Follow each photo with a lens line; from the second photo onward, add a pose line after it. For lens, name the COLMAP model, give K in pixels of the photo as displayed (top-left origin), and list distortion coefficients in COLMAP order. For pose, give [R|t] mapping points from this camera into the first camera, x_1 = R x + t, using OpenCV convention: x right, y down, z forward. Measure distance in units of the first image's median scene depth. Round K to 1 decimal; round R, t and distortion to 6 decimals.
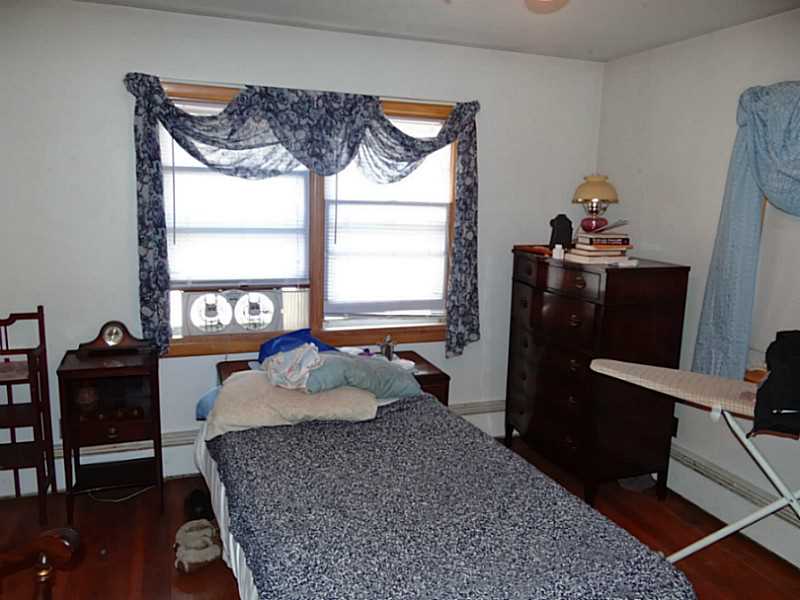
lens RADIAL K [[645.6, 0, 402.4], [0, 645.6, 299.0], [0, 0, 1]] dist [0.005819, 0.020218]
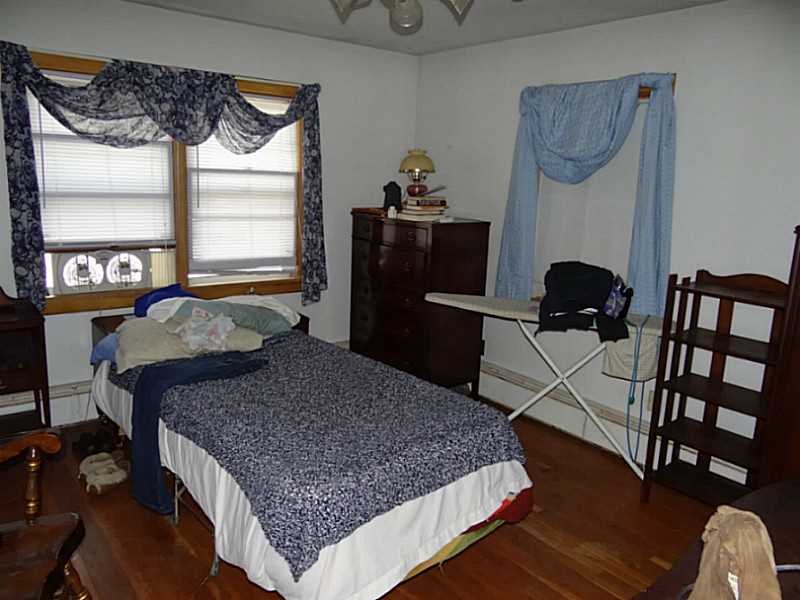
lens RADIAL K [[645.6, 0, 403.2], [0, 645.6, 302.9], [0, 0, 1]] dist [0.005819, 0.020218]
pose [[0.952621, -0.051419, 0.299782, -0.121043], [0.038610, 0.998077, 0.048502, 0.042205], [-0.301699, -0.034629, 0.952774, -0.192540]]
